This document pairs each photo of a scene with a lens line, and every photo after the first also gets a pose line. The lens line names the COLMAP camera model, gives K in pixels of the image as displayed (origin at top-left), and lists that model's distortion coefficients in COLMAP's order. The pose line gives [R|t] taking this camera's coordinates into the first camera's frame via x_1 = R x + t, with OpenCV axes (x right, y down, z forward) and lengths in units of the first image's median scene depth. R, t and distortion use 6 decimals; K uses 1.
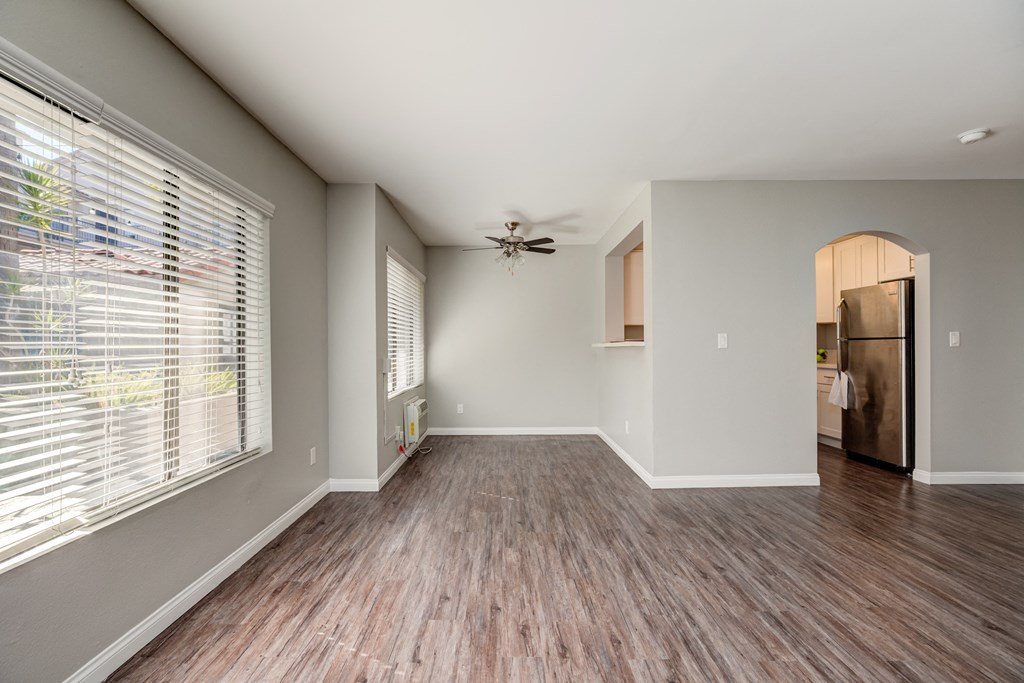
lens RADIAL K [[473.4, 0, 503.4], [0, 473.4, 333.4], [0, 0, 1]] dist [-0.011719, 0.001327]
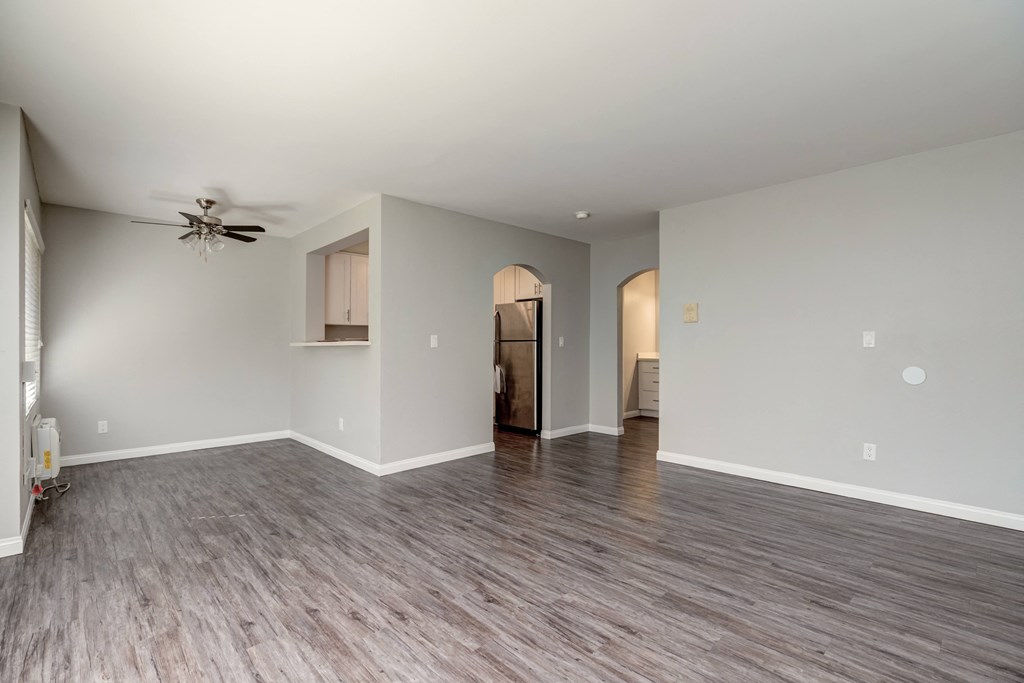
lens RADIAL K [[474.0, 0, 515.6], [0, 474.0, 333.9], [0, 0, 1]] dist [-0.025457, 0.010458]
pose [[0.712145, 0.022047, 0.701686, -0.300228], [-0.023262, 0.999699, -0.007802, 0.001740], [-0.701647, -0.010767, 0.712443, 0.008209]]
